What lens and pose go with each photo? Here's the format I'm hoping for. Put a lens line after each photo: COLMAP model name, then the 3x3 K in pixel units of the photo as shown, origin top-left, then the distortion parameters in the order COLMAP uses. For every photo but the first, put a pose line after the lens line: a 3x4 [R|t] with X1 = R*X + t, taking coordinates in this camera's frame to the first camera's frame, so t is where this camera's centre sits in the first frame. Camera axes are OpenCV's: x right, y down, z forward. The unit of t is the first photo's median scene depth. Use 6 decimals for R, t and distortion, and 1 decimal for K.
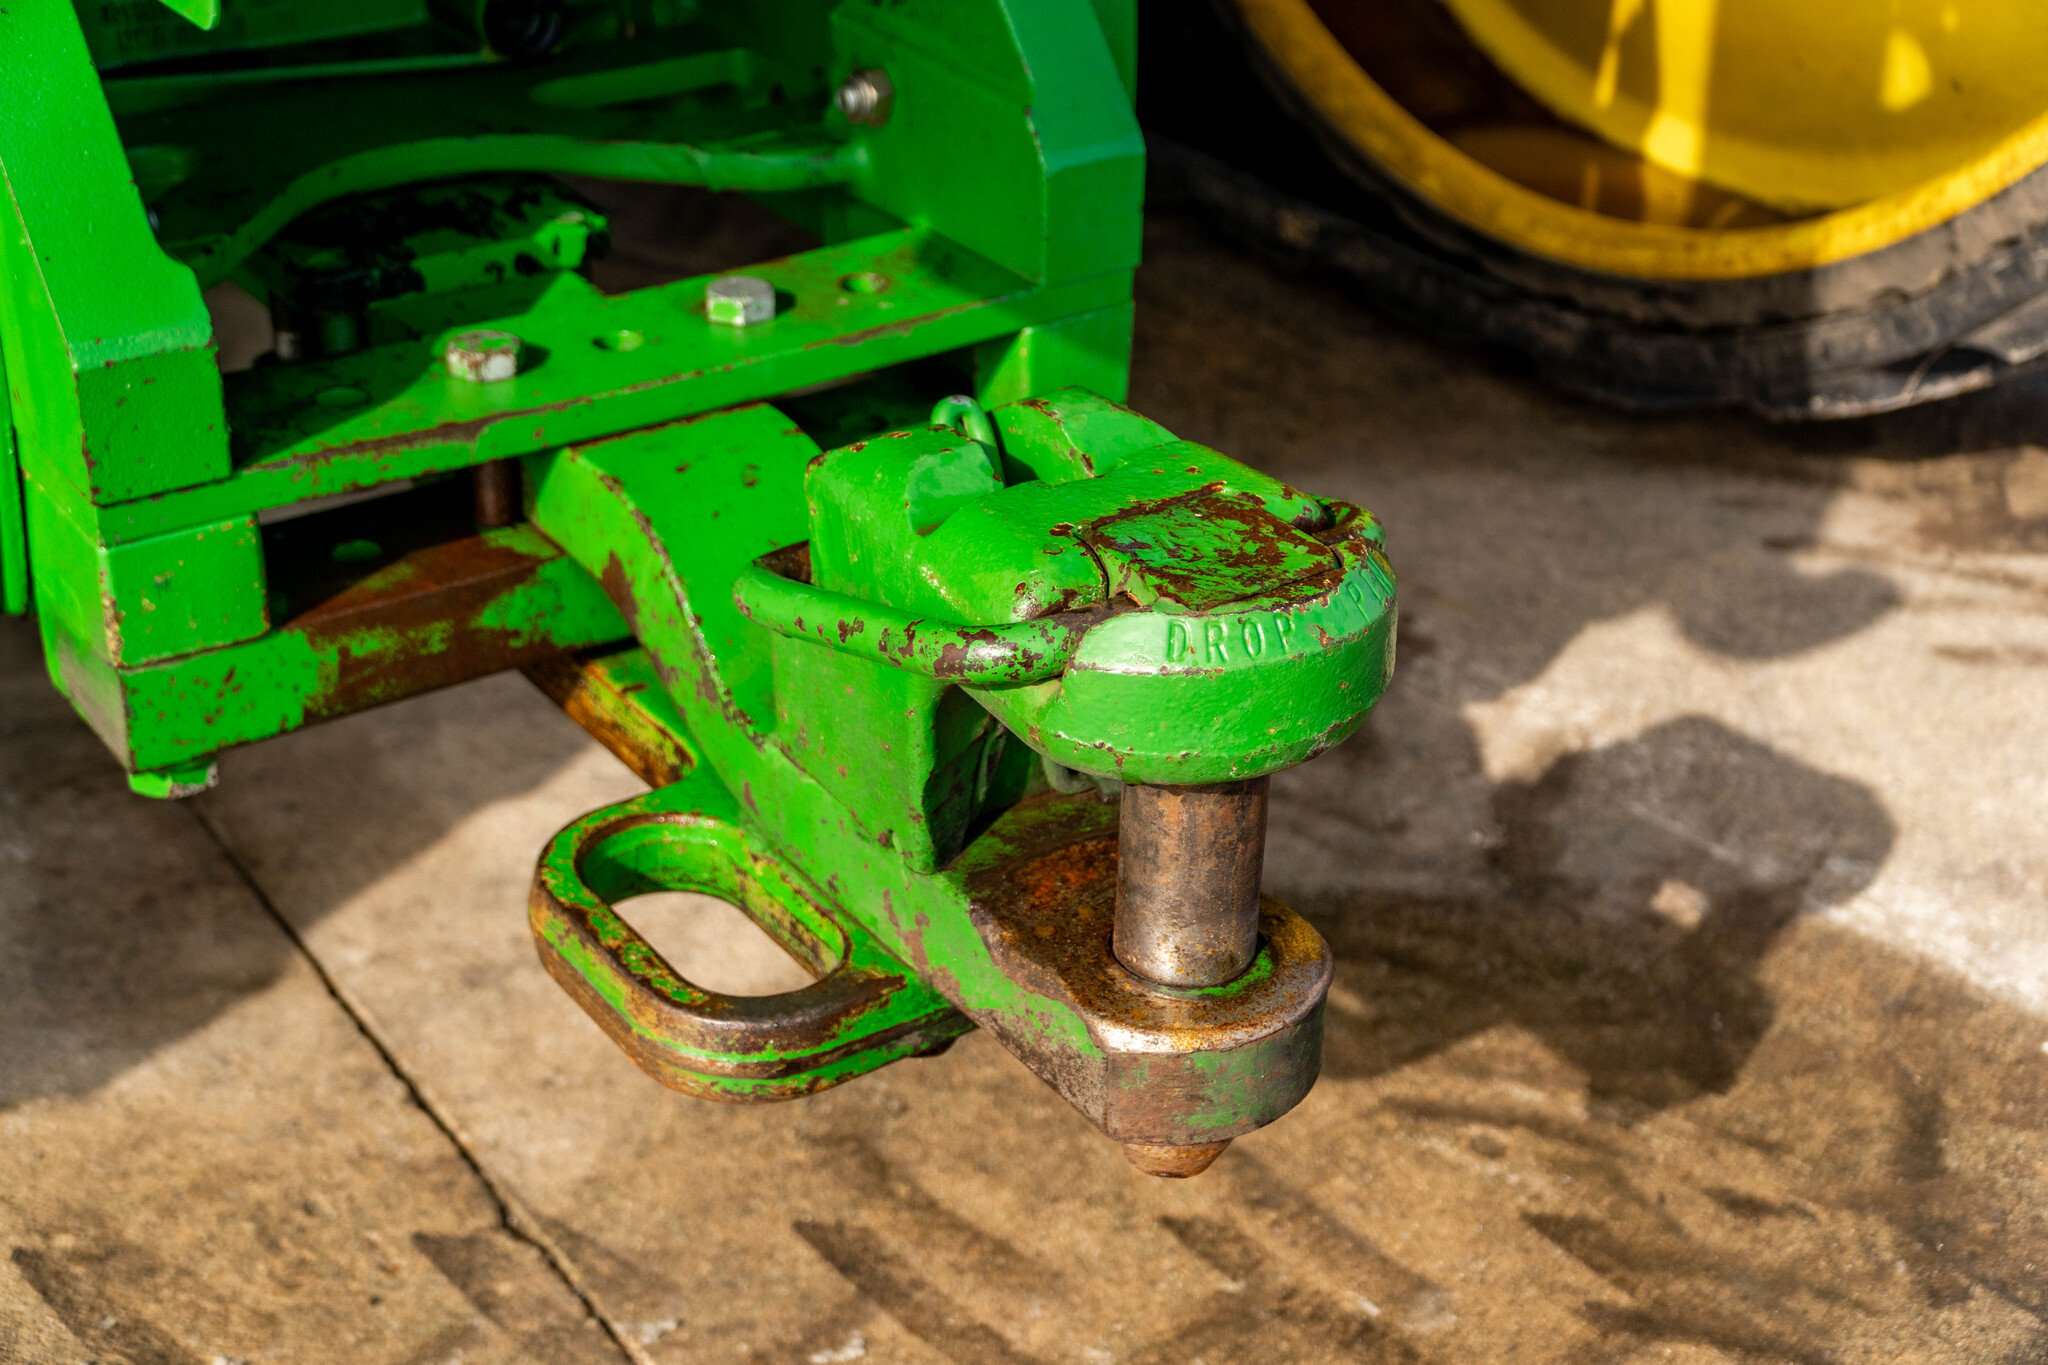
lens RADIAL K [[2925.8, 0, 1024.0], [0, 2925.8, 682.5], [0, 0, 1]] dist [0.117449, -0.047452]
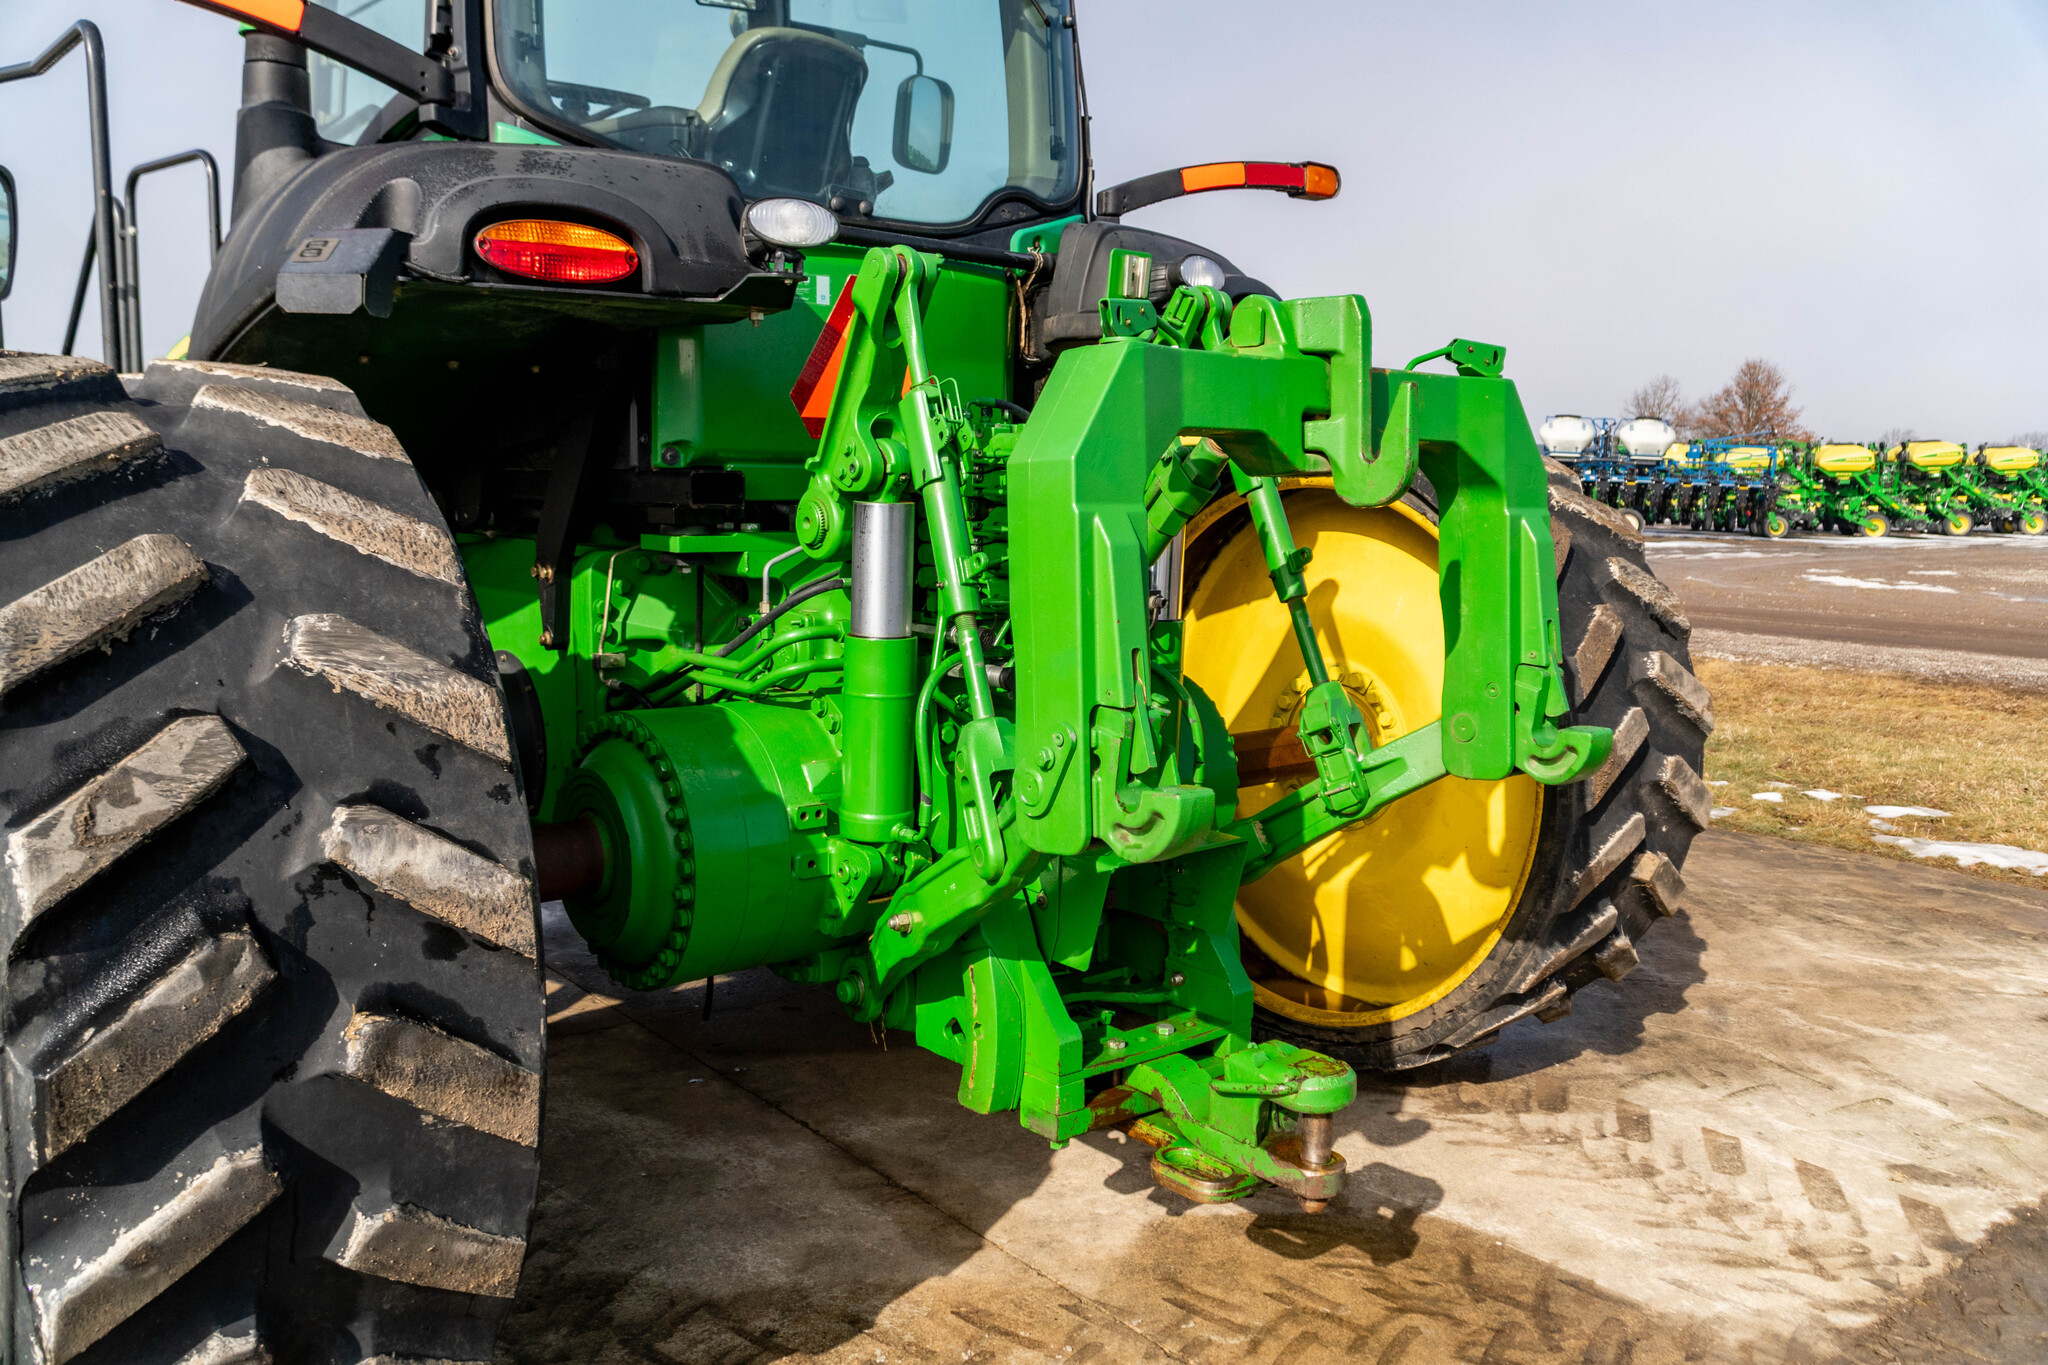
lens RADIAL K [[1625.2, 0, 1029.3], [0, 1625.2, 661.9], [0, 0, 1]] dist [0.004643, 0.002544]
pose [[0.995871, -0.015365, 0.089469, -0.363260], [0.047471, 0.928220, -0.368990, 0.170278], [-0.077377, 0.371713, 0.925117, -0.978537]]
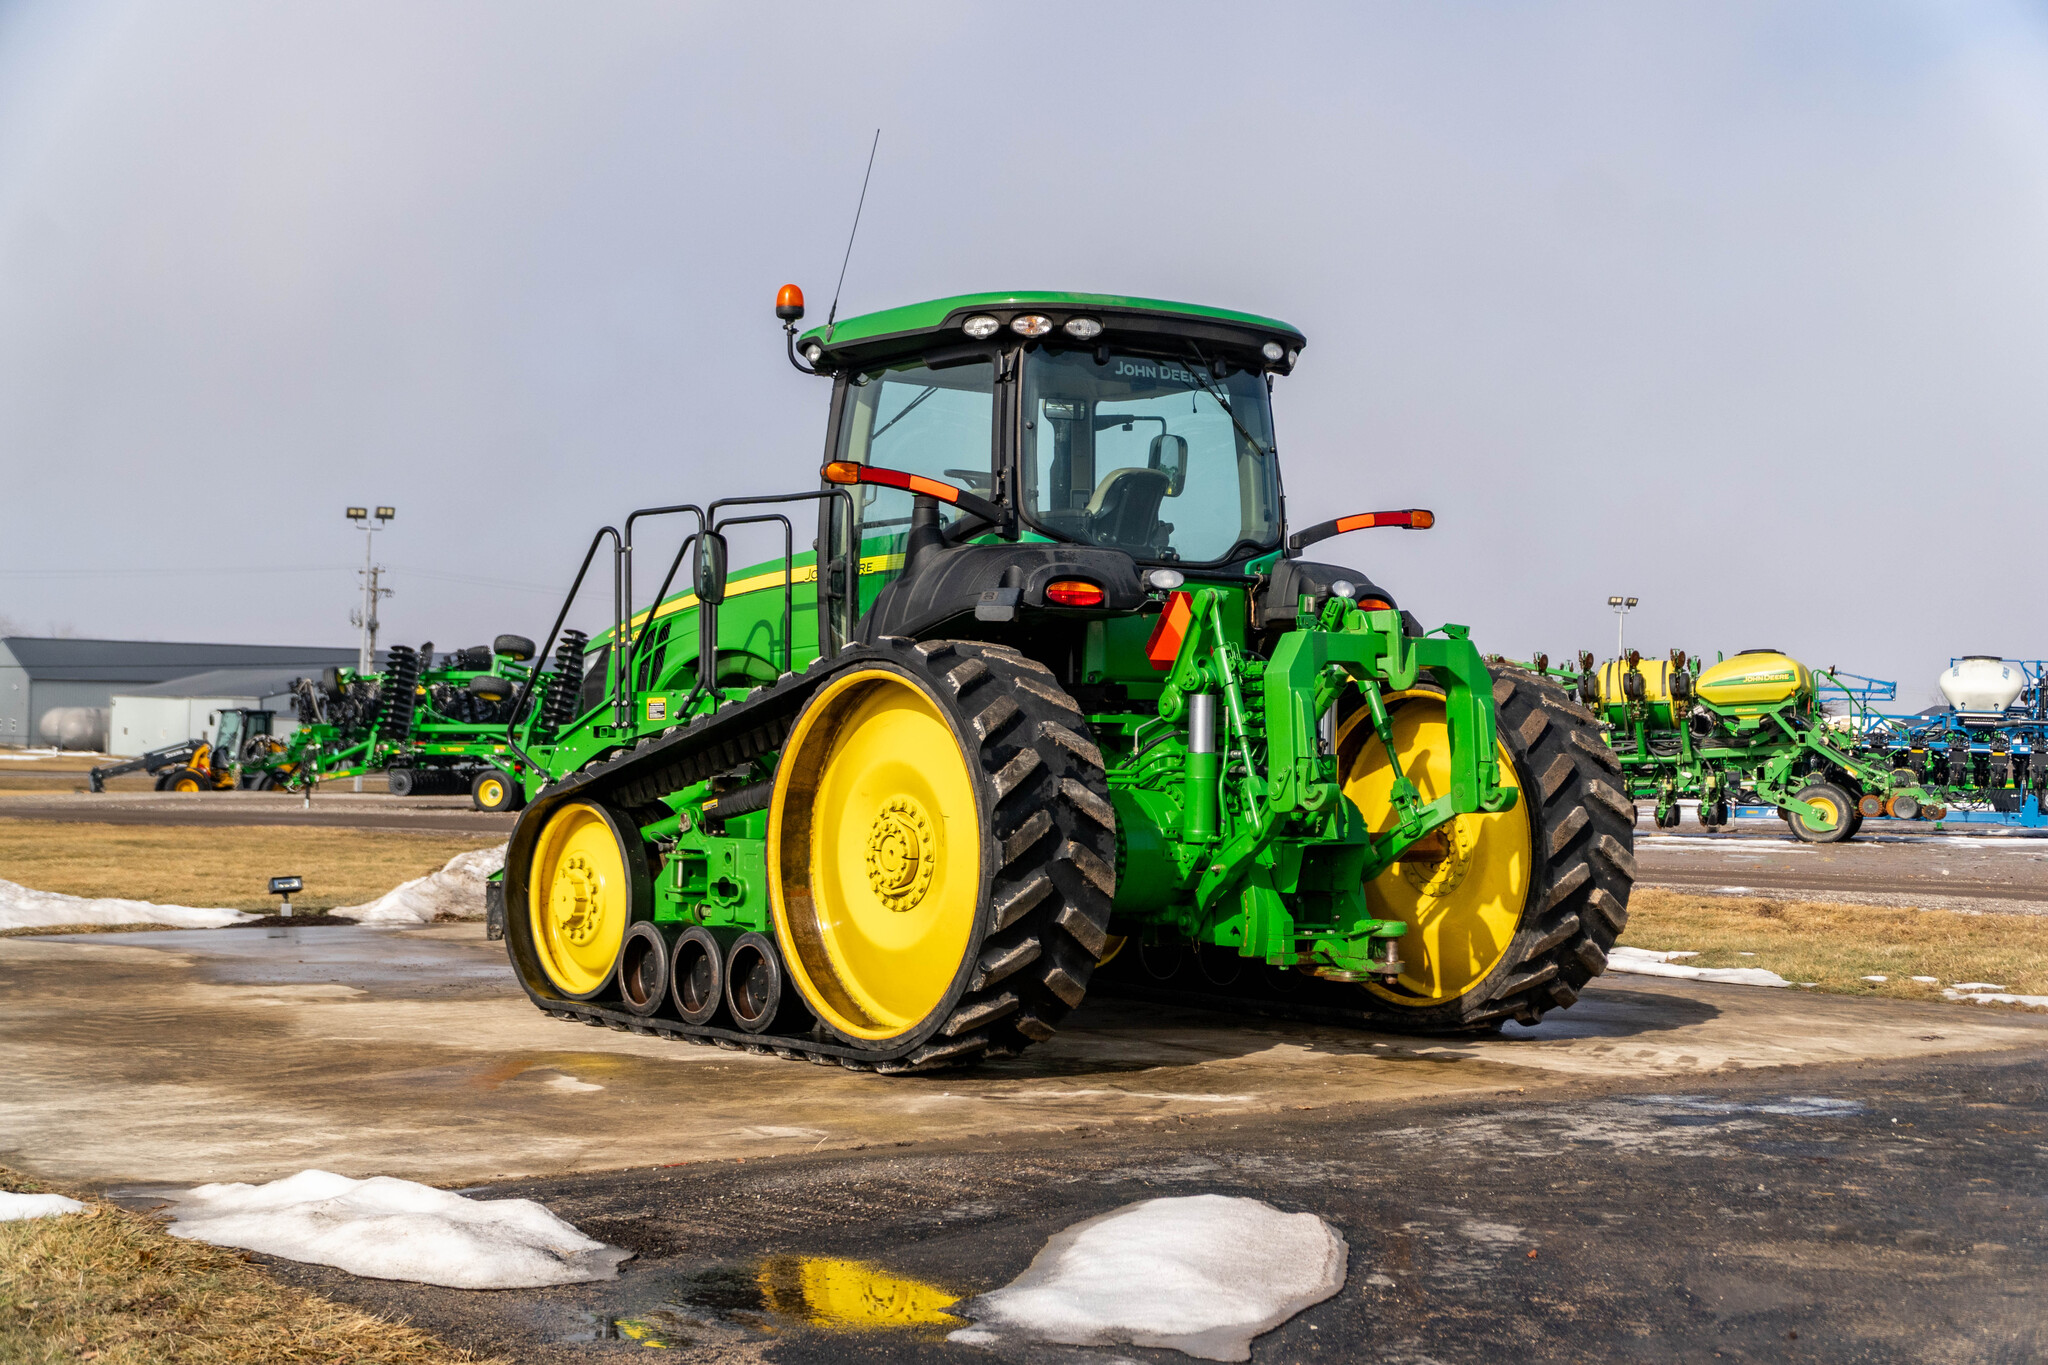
lens RADIAL K [[2649.0, 0, 1025.9], [0, 2649.0, 639.2], [0, 0, 1]] dist [0.102772, 0.024071]
pose [[0.999096, -0.010764, 0.041122, -1.031466], [0.030416, 0.856832, -0.514699, 2.492689], [-0.029695, 0.515484, 0.856384, -4.903217]]
